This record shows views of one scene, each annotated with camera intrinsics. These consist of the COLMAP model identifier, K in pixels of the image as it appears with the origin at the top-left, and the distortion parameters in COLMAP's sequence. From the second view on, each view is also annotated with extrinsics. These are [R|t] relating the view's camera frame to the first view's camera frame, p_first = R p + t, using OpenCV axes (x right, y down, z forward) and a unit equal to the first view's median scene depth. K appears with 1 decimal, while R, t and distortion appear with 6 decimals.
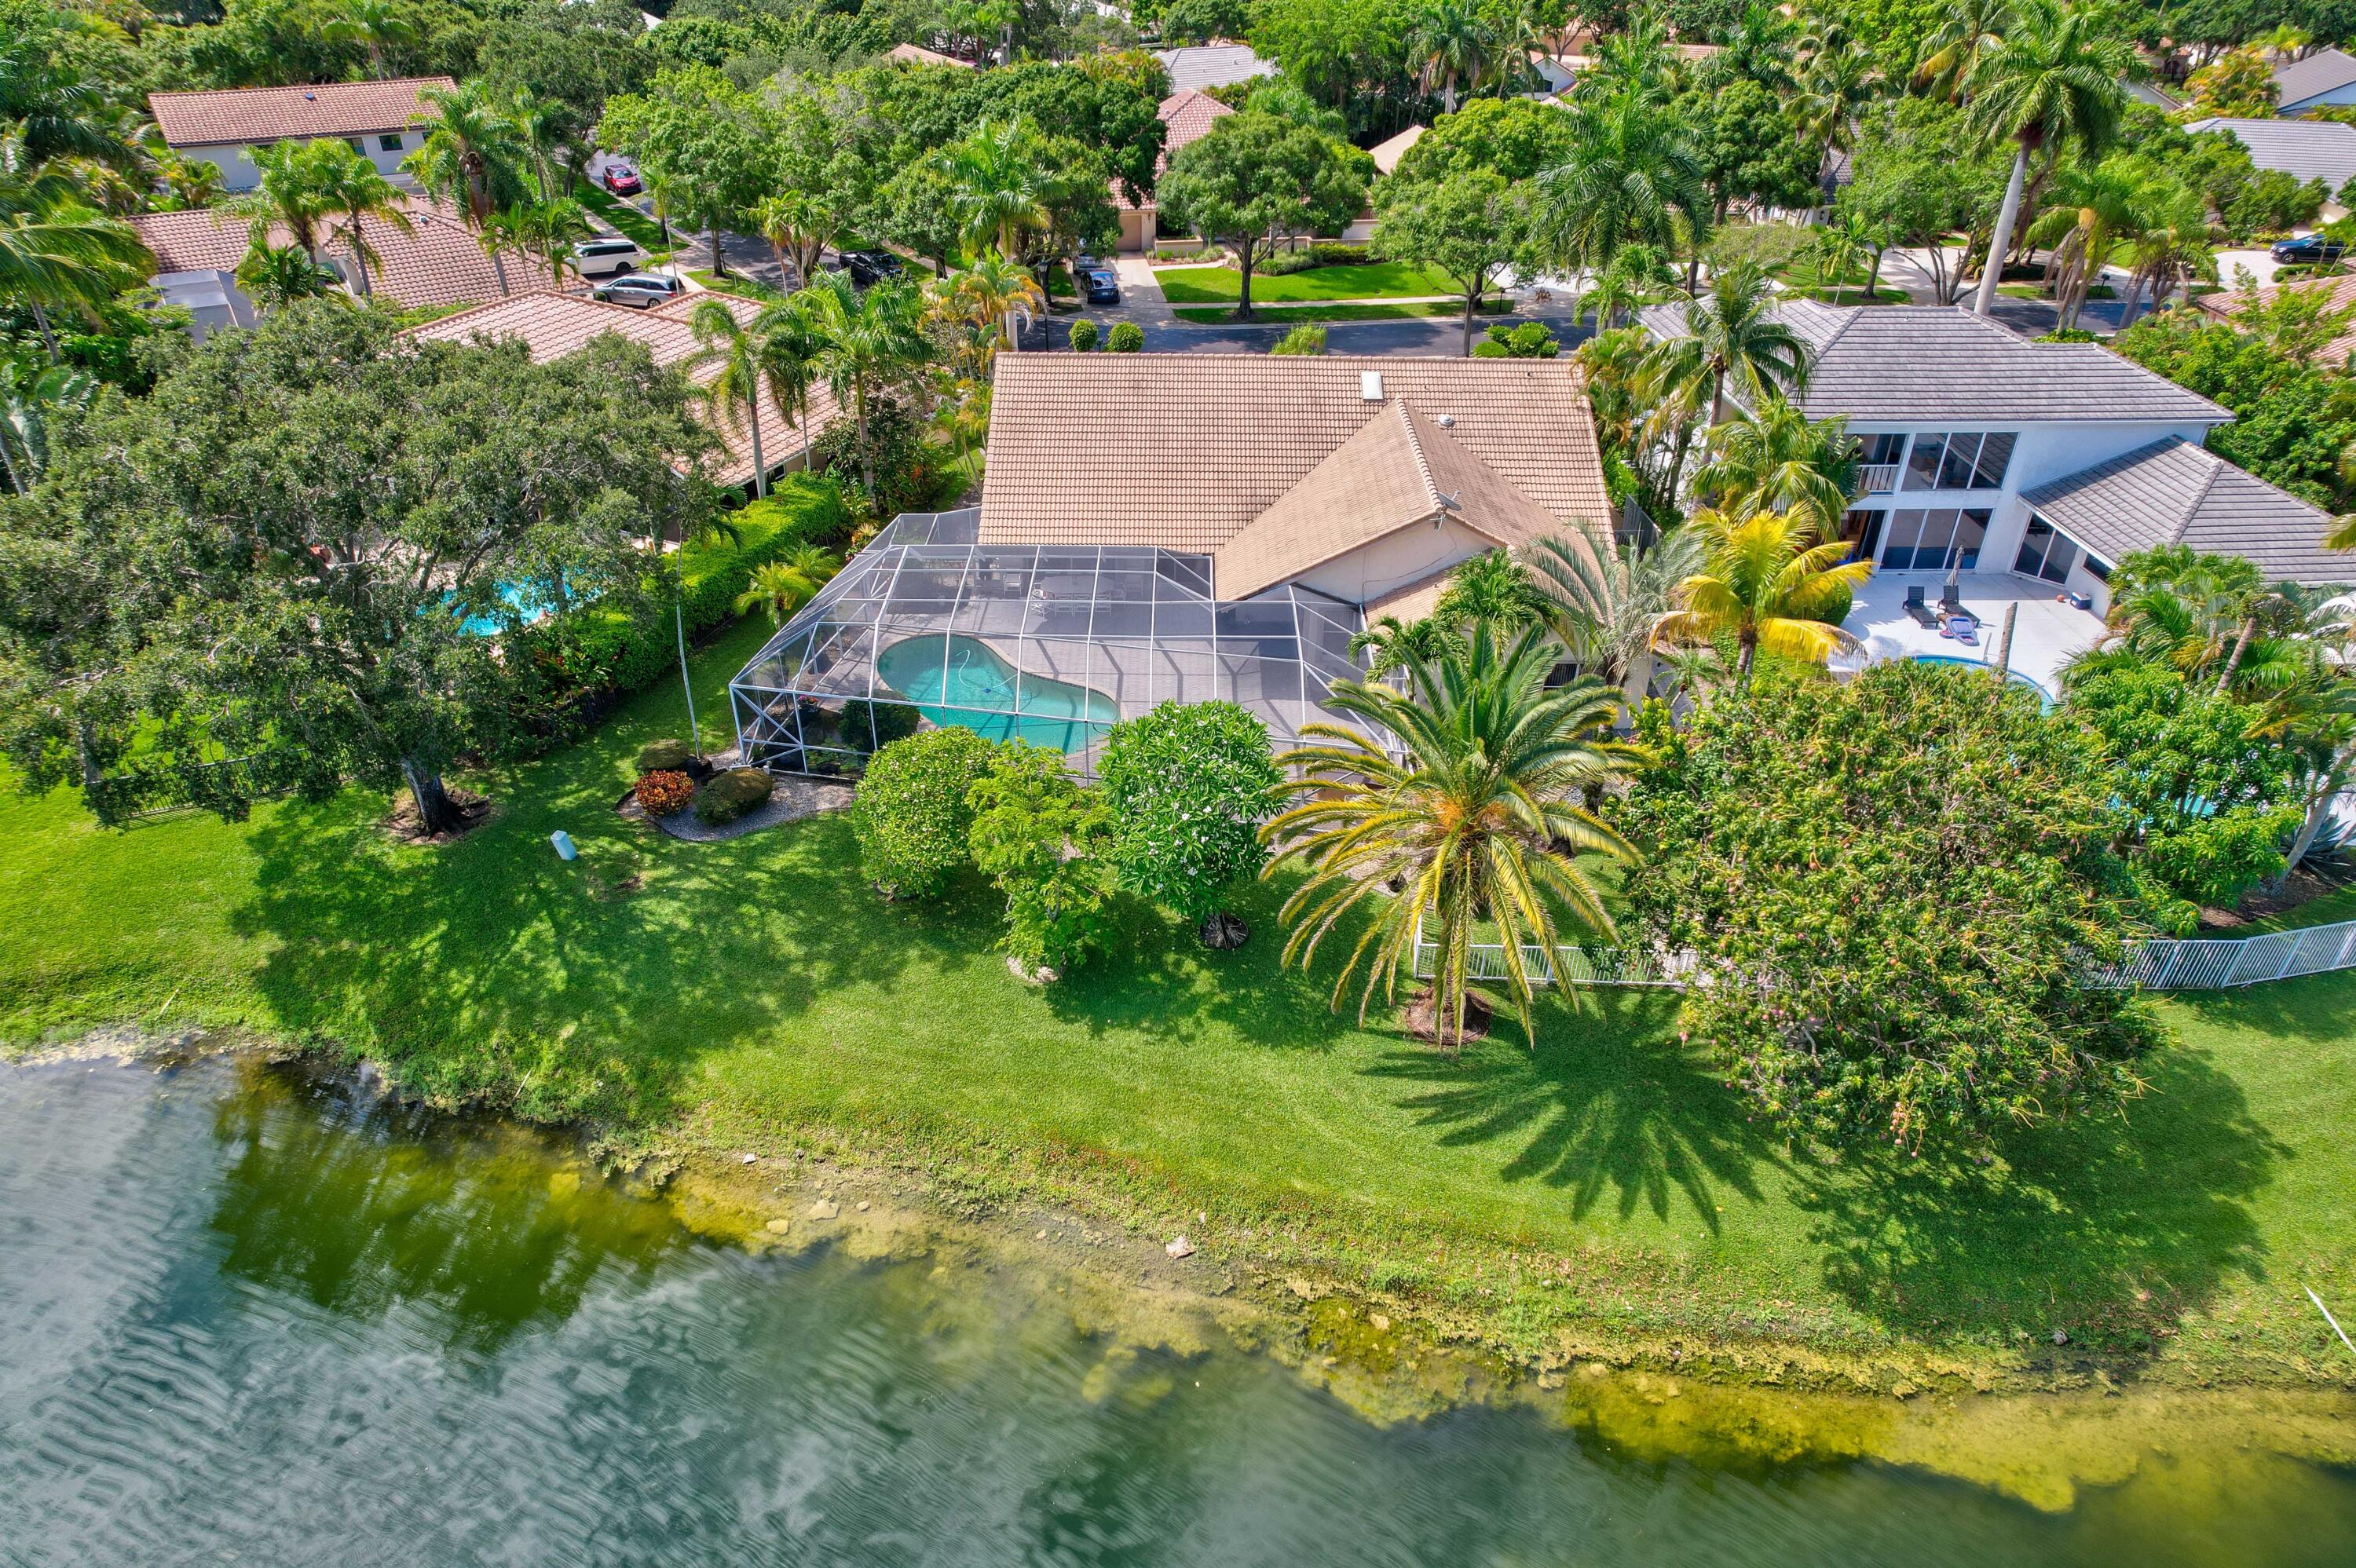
lens RADIAL K [[1484.6, 0, 1163.9], [0, 1484.6, 828.0], [0, 0, 1]] dist [-0.060477, 0.040230]
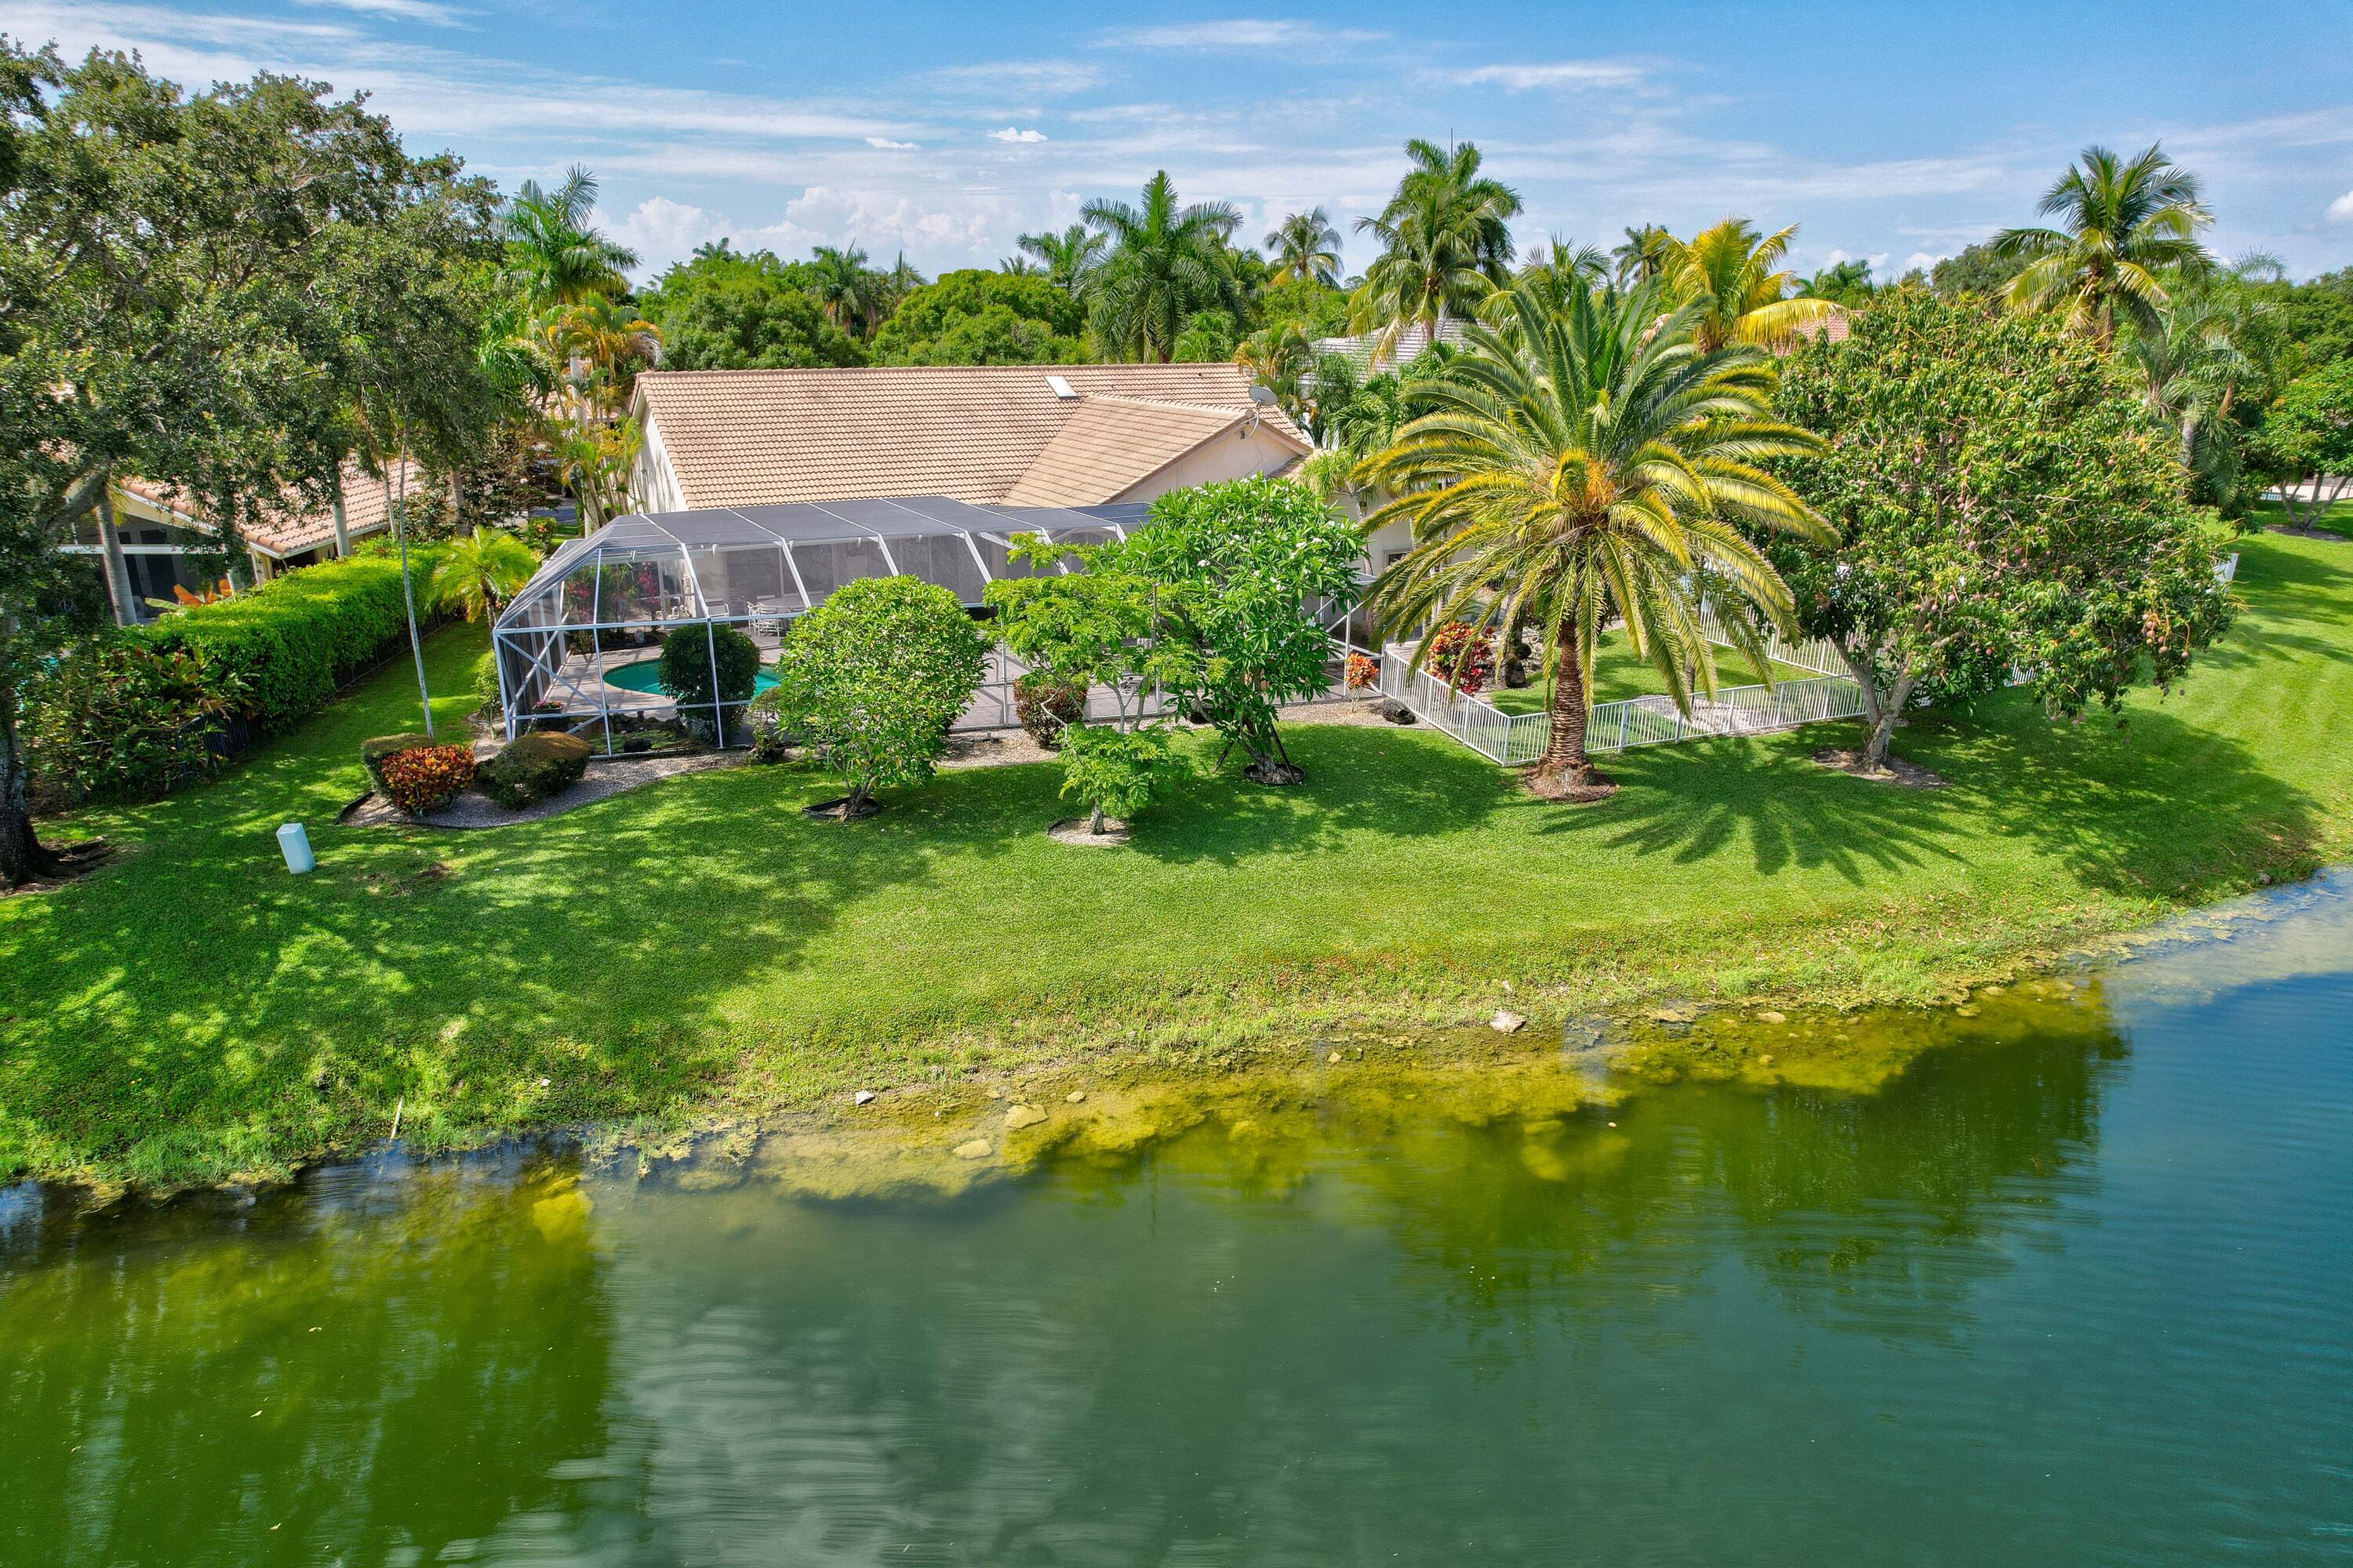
lens RADIAL K [[1497.5, 0, 1169.4], [0, 1497.5, 836.0], [0, 0, 1]] dist [-0.087595, 0.076891]
pose [[0.876666, -0.157656, 0.454534, -0.409729], [0.269110, 0.943846, -0.191660, 0.257141], [-0.398794, 0.290342, 0.869865, 0.339350]]
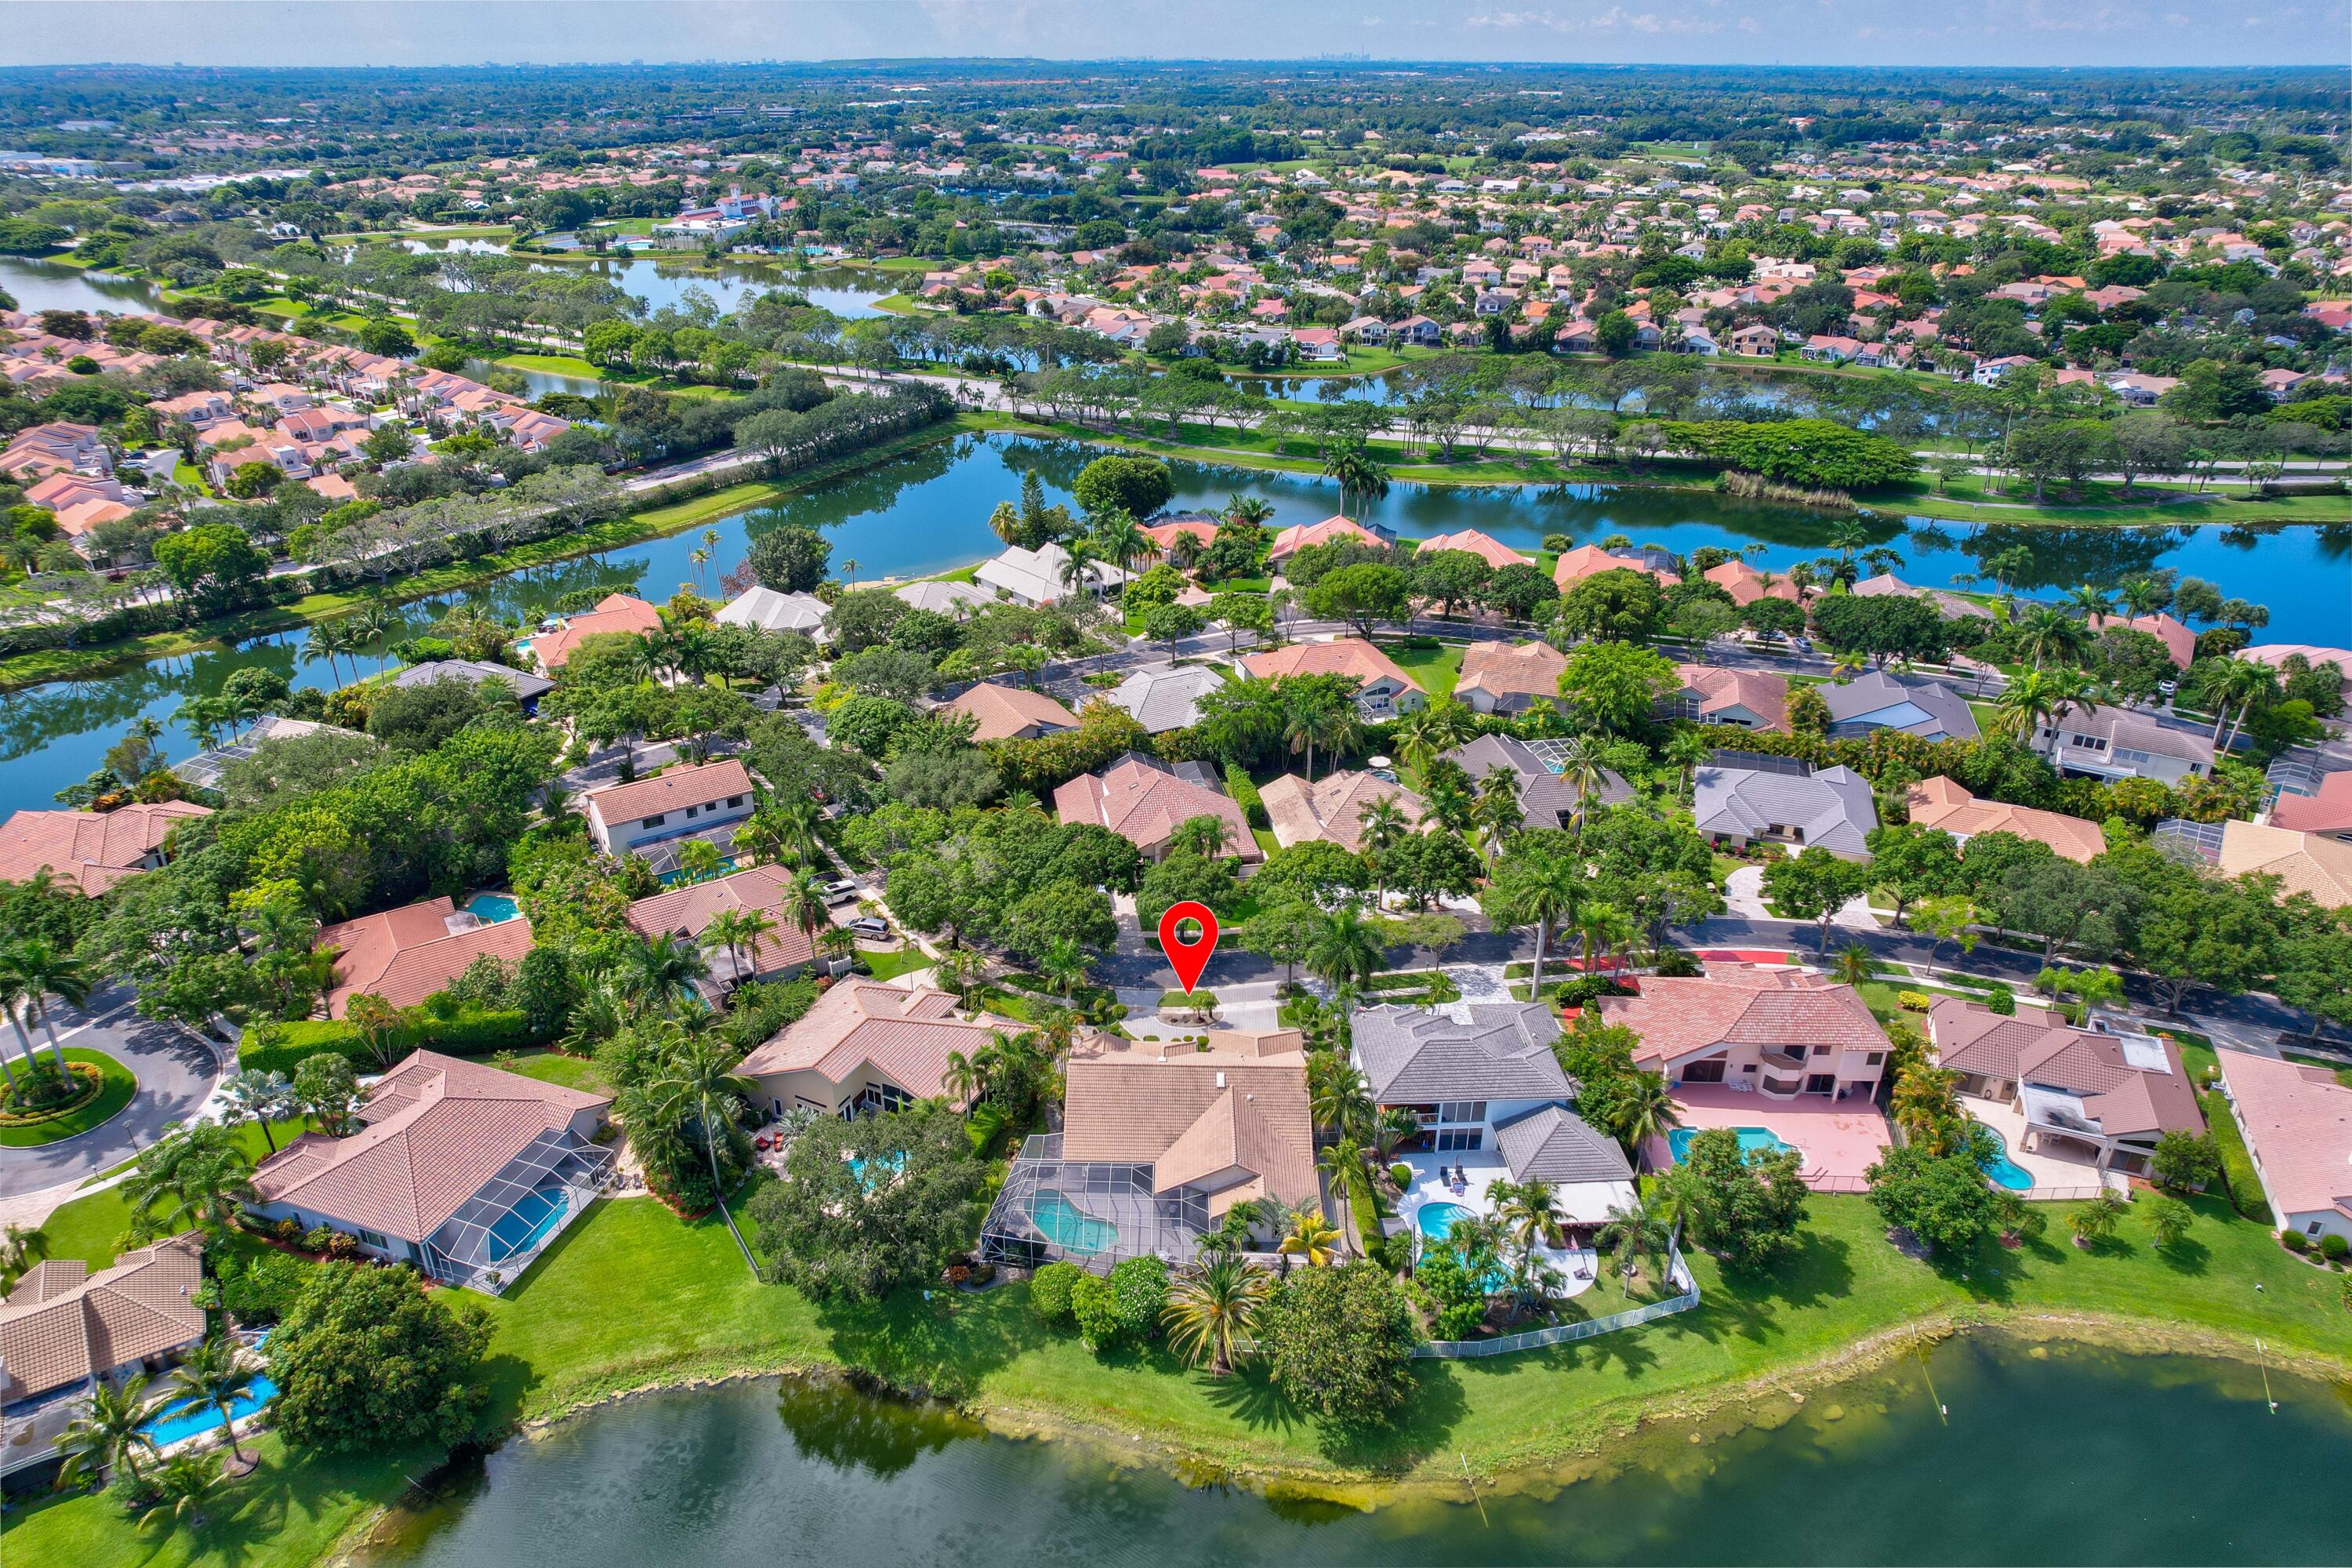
lens RADIAL K [[1482.3, 0, 1161.9], [0, 1482.3, 827.9], [0, 0, 1]] dist [-0.060477, 0.040230]
pose [[0.999819, 0.014252, 0.012640, 0.007531], [-0.012441, 0.990999, -0.133292, -0.579848], [-0.014426, 0.133110, 0.990996, -2.234727]]
